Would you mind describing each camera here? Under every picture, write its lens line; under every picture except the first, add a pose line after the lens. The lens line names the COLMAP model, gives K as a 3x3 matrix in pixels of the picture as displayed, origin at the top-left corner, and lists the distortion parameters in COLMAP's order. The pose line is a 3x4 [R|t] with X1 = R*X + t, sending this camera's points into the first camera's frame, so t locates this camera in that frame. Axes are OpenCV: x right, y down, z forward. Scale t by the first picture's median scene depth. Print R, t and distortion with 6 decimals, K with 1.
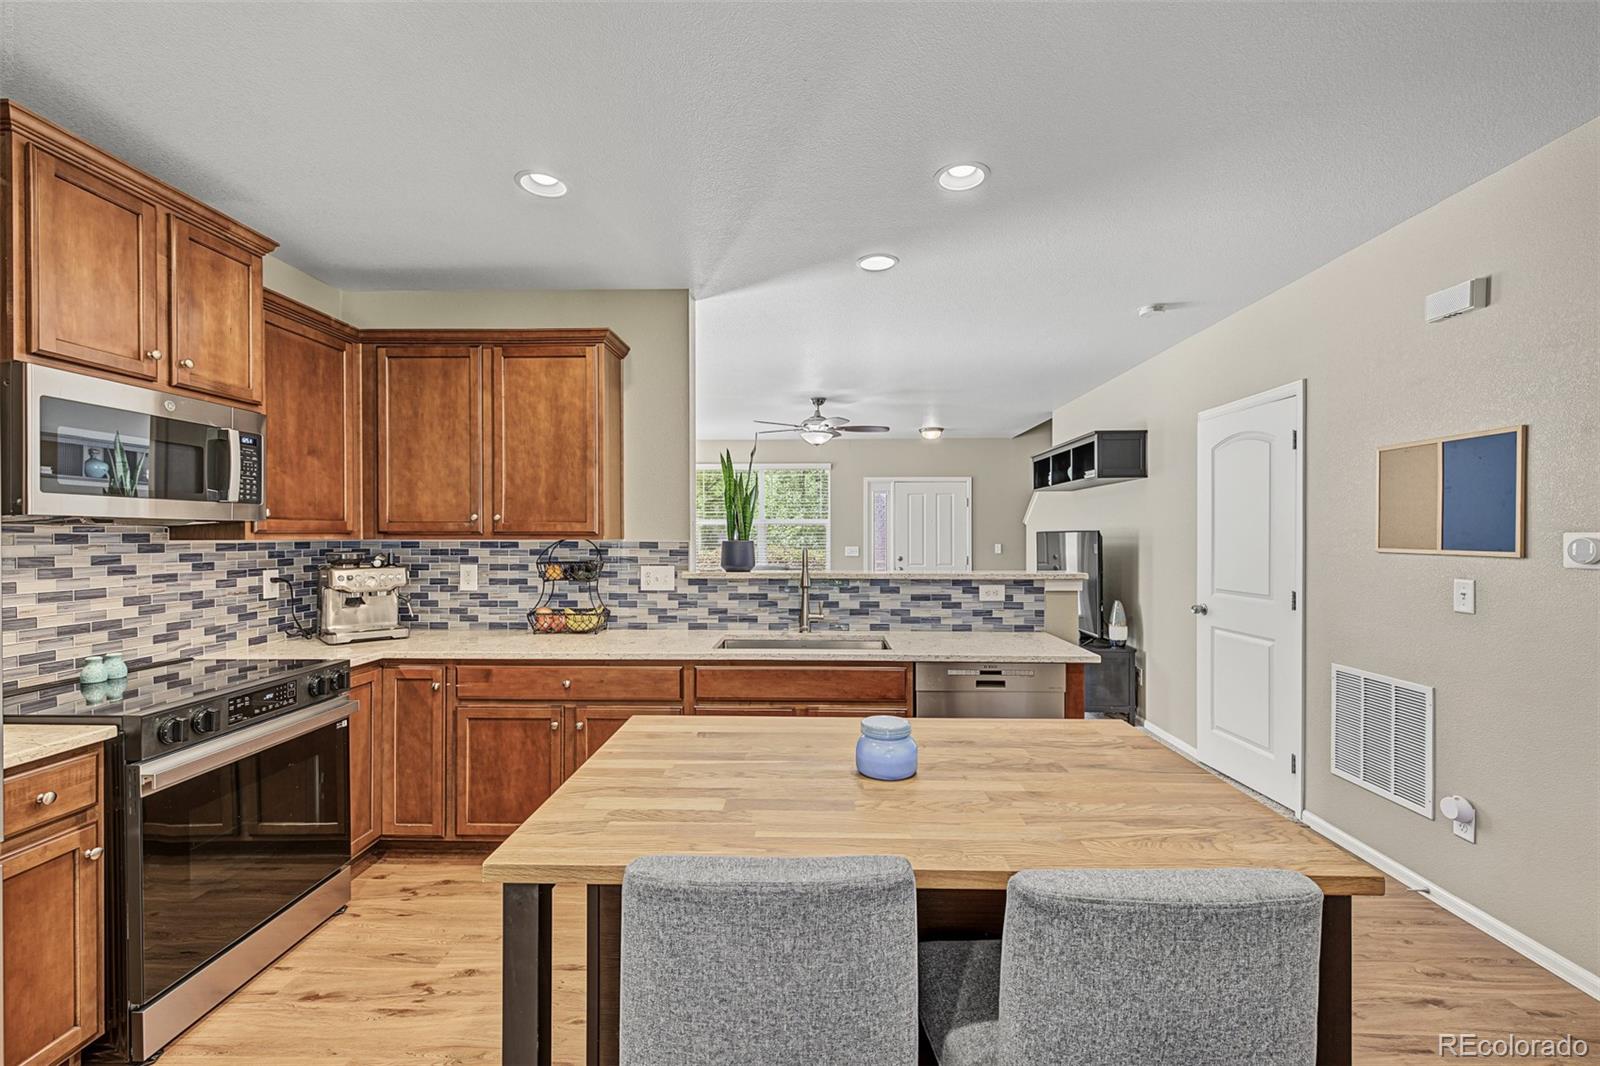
lens RADIAL K [[668.8, 0, 796.6], [0, 668.8, 537.4], [0, 0, 1]] dist [0.011384, -0.003283]
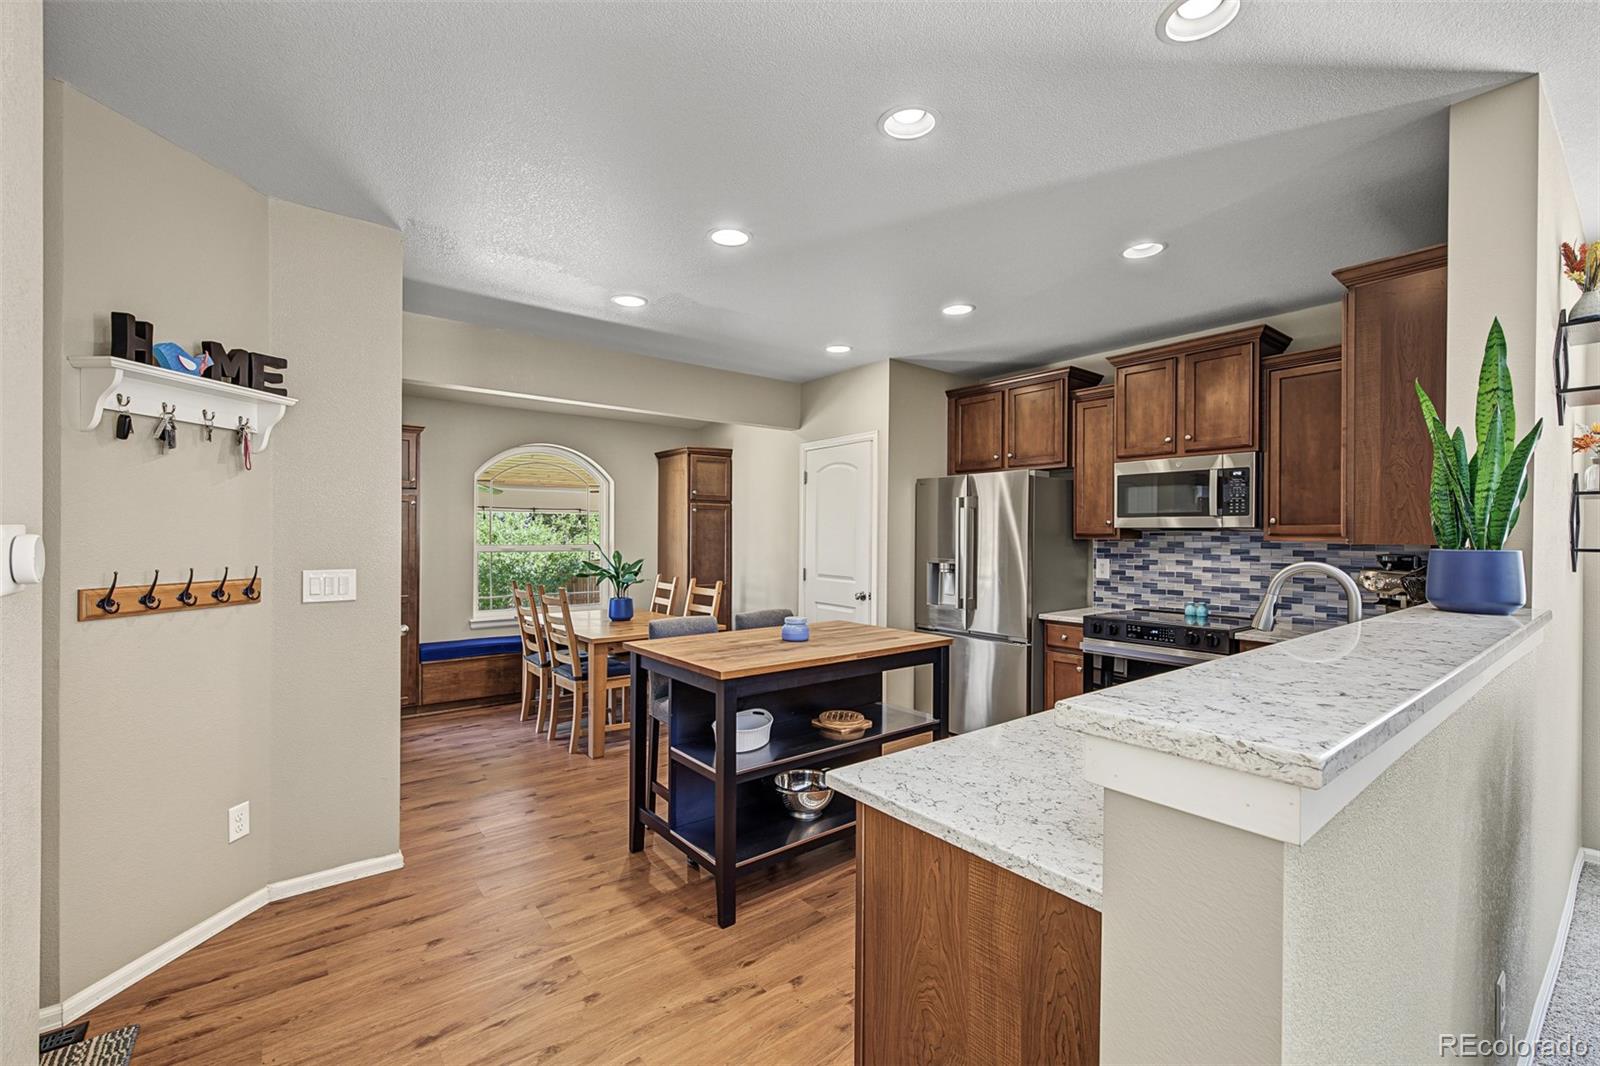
lens RADIAL K [[668.8, 0, 794.7], [0, 668.8, 533.7], [0, 0, 1]] dist [0.011384, -0.003283]
pose [[-0.765184, -0.006250, -0.643781, 0.687777], [-0.008939, 0.999960, 0.000917, -0.002509], [0.643750, 0.006456, -0.765209, 1.177780]]
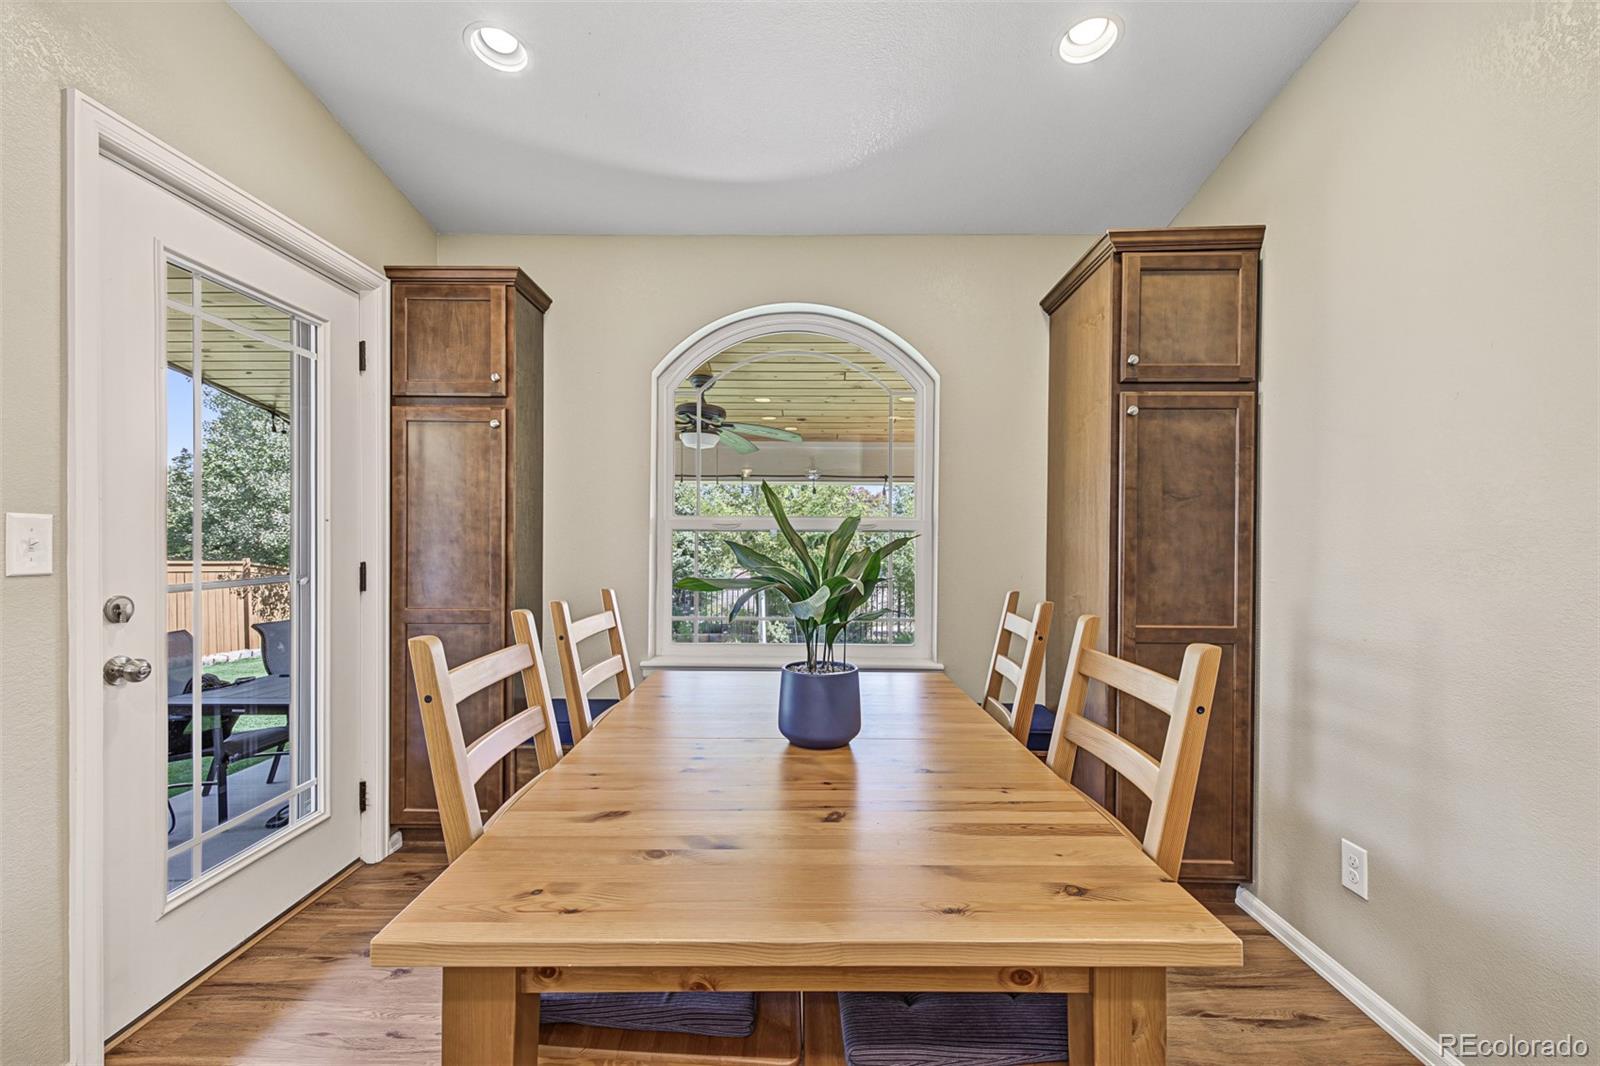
lens RADIAL K [[668.8, 0, 797.7], [0, 668.8, 541.2], [0, 0, 1]] dist [0.011384, -0.003283]
pose [[-0.999753, -0.010482, -0.019593, 0.005759], [-0.010754, 0.999846, 0.013844, 0.059376], [0.019445, 0.014052, -0.999712, 0.170813]]
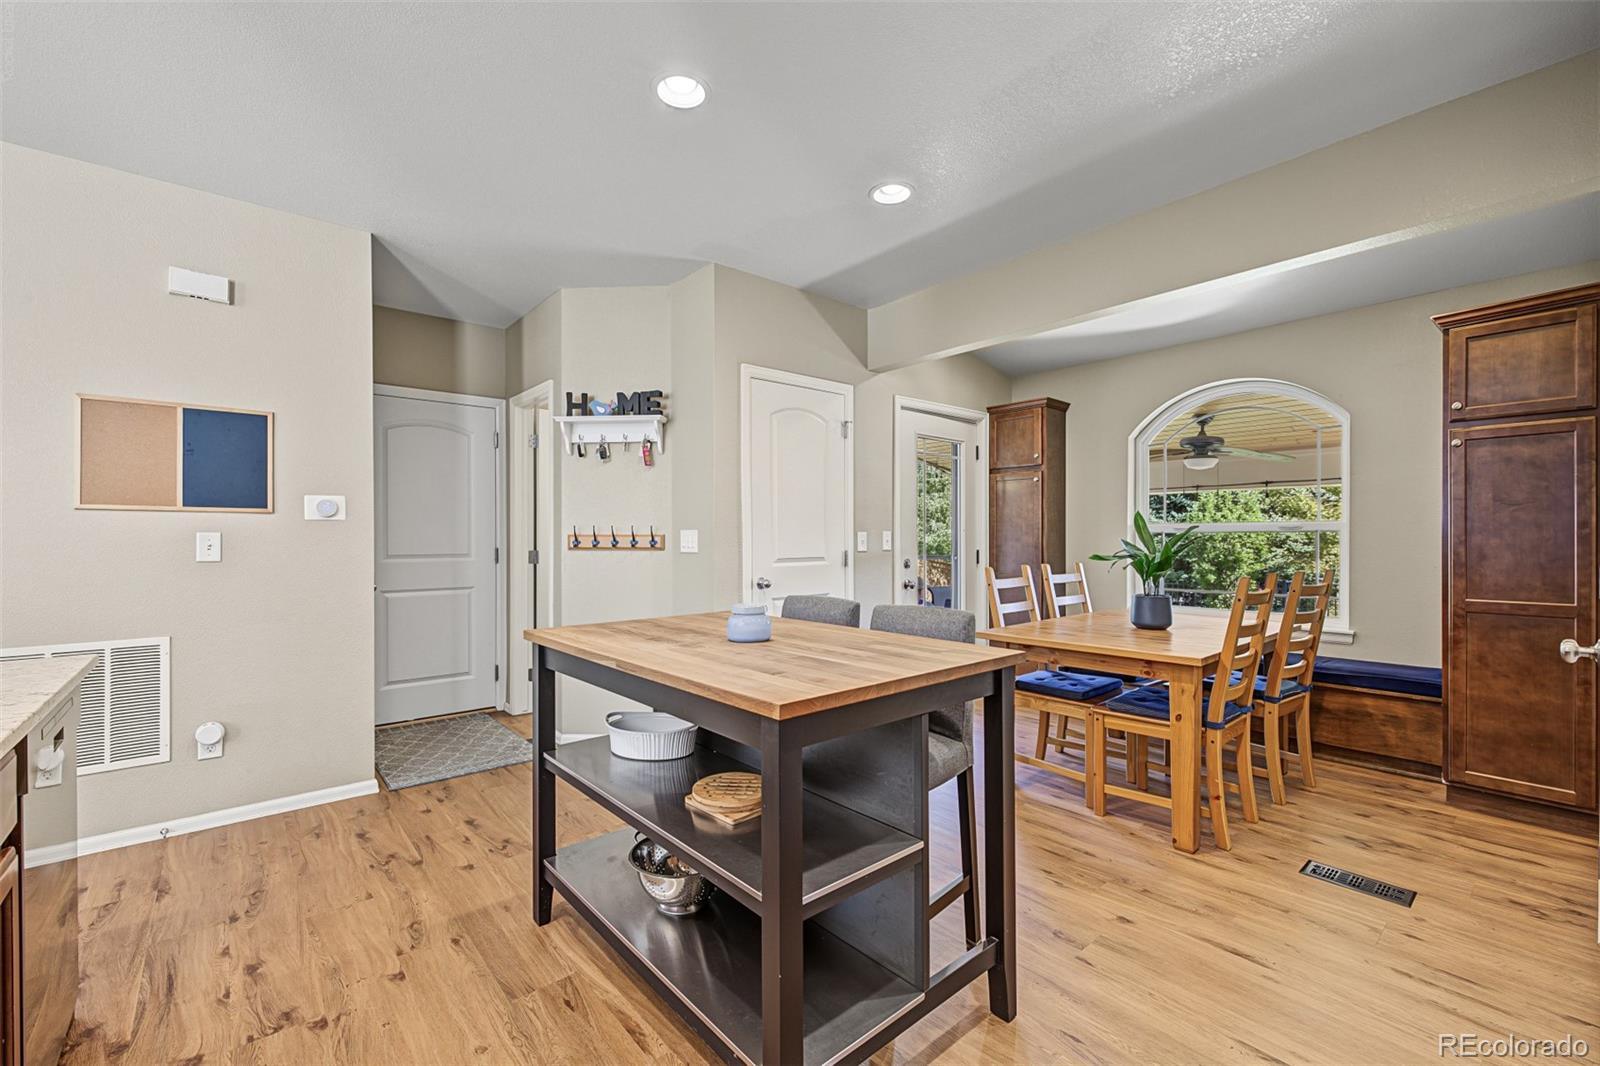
lens RADIAL K [[668.8, 0, 802.3], [0, 668.8, 536.5], [0, 0, 1]] dist [0.011384, -0.003283]
pose [[-0.676949, -0.001886, 0.736028, -0.419340], [0.005728, 0.999953, 0.007831, 0.051244], [-0.736008, 0.009517, -0.676906, 0.807533]]
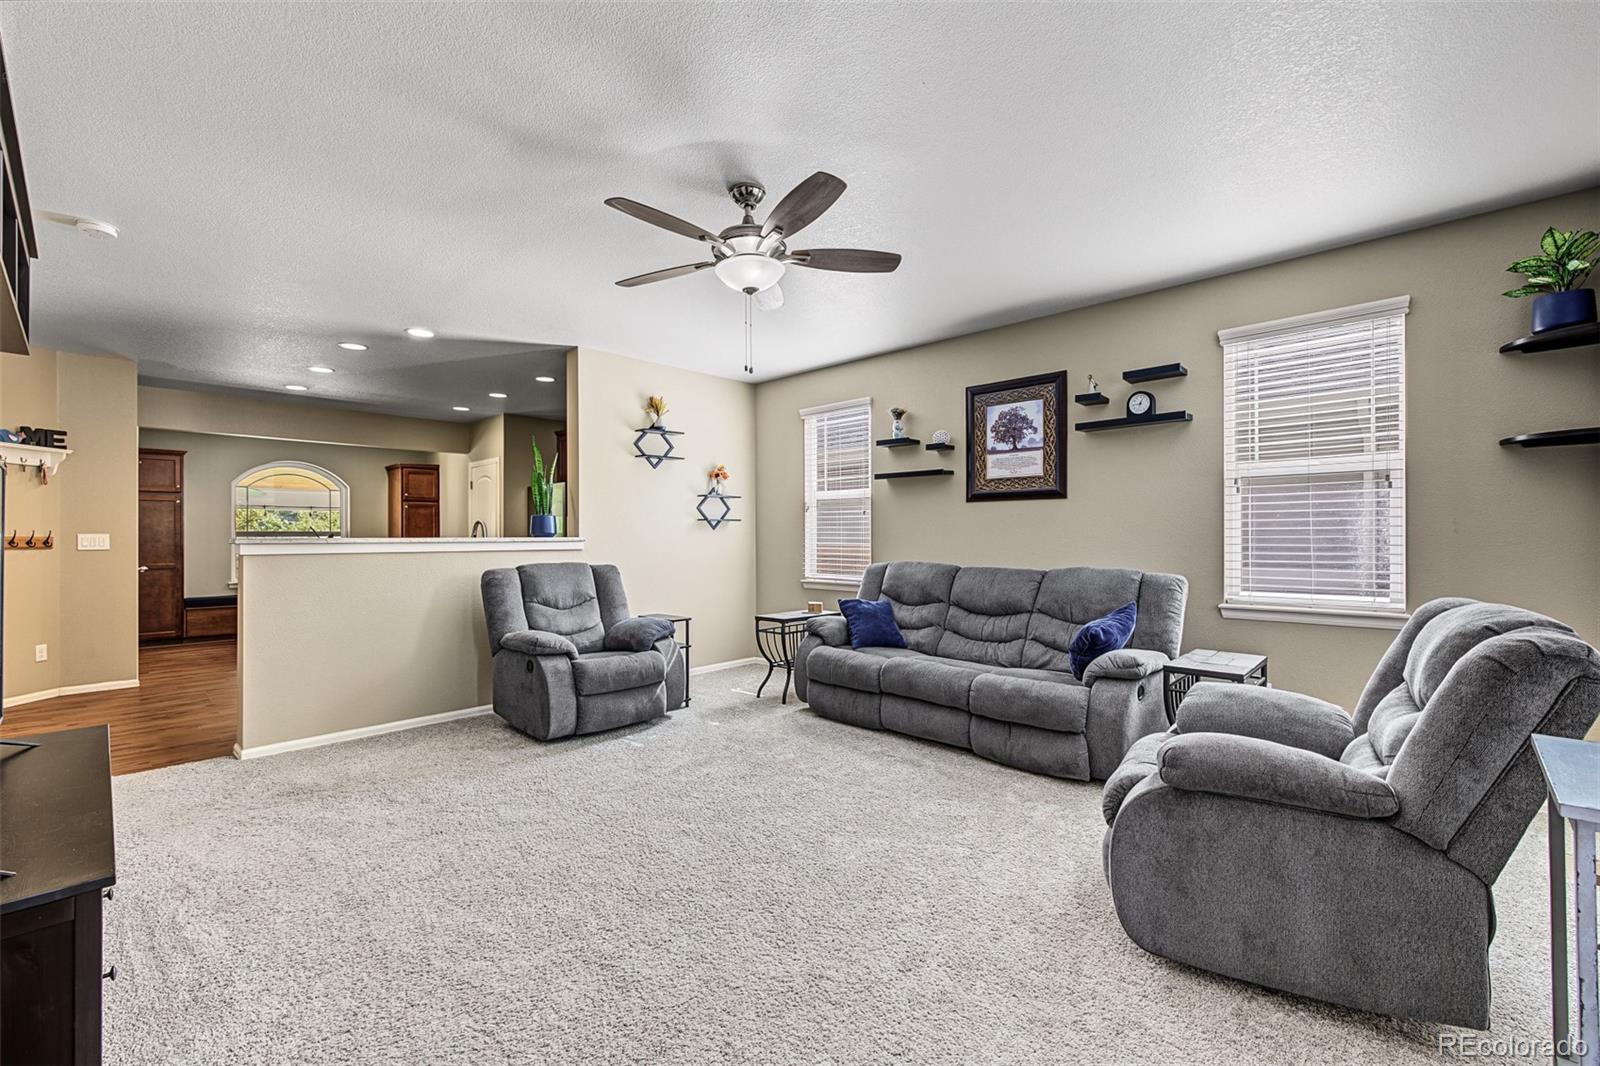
lens RADIAL K [[668.8, 0, 797.1], [0, 668.8, 532.8], [0, 0, 1]] dist [0.011384, -0.003283]
pose [[-0.659088, -0.000500, -0.752066, 0.699680], [0.002187, 0.999994, -0.002581, 0.052914], [0.752063, -0.003346, -0.659083, 2.604845]]
